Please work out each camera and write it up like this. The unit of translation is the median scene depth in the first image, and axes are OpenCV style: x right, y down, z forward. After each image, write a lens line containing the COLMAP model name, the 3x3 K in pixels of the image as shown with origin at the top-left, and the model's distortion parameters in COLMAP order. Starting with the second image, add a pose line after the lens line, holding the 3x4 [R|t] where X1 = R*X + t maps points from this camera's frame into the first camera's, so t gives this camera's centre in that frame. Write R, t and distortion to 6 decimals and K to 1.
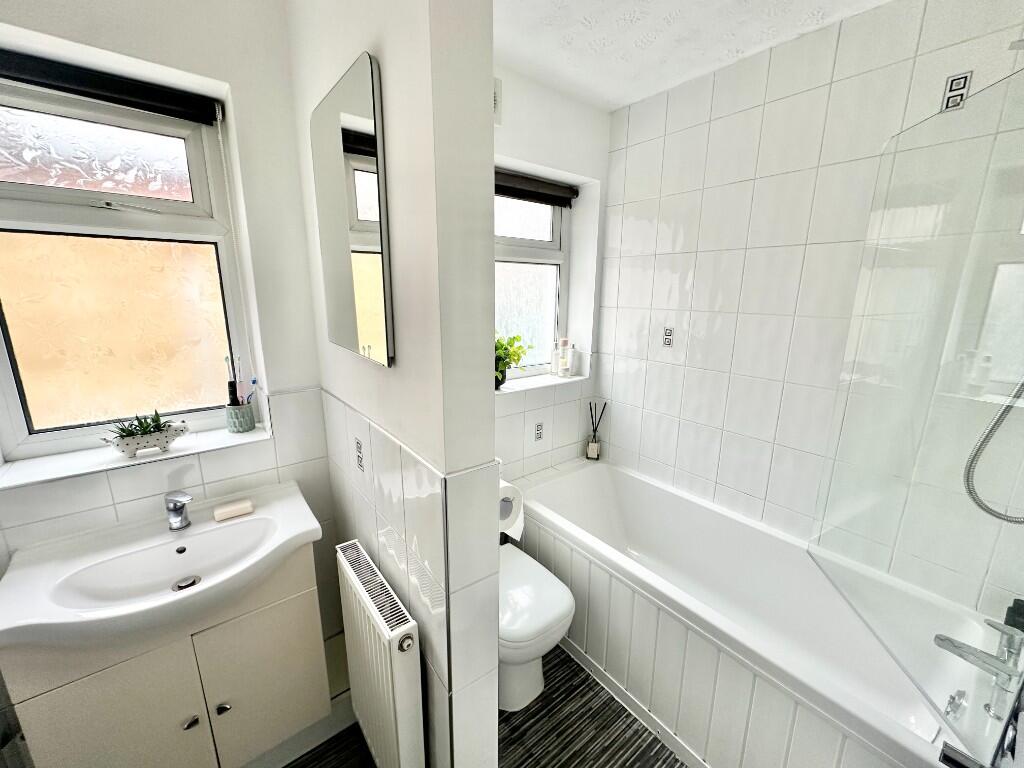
lens RADIAL K [[408.6, 0, 511.6], [0, 408.6, 382.8], [0, 0, 1]] dist [-0.001913, 0.000128]
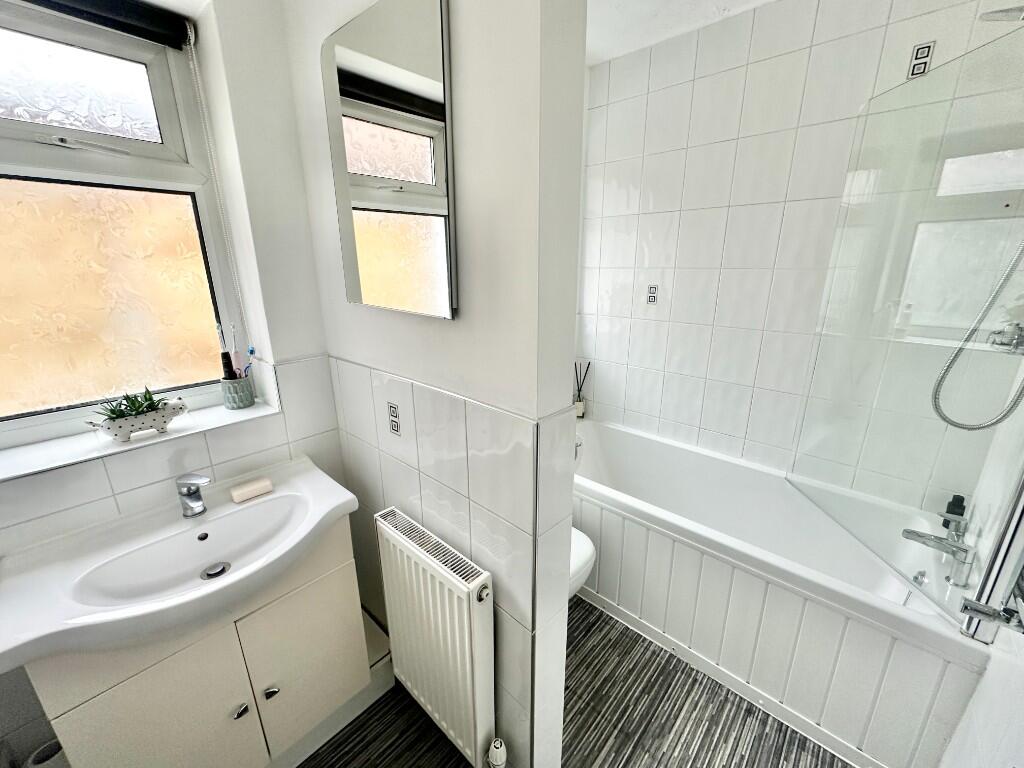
lens RADIAL K [[408.6, 0, 512.9], [0, 408.6, 382.8], [0, 0, 1]] dist [-0.001913, 0.000128]
pose [[0.986252, -0.060464, 0.153791, -0.227768], [0.050477, 0.996405, 0.068036, 0.037758], [-0.157351, -0.059338, 0.985758, 0.013459]]
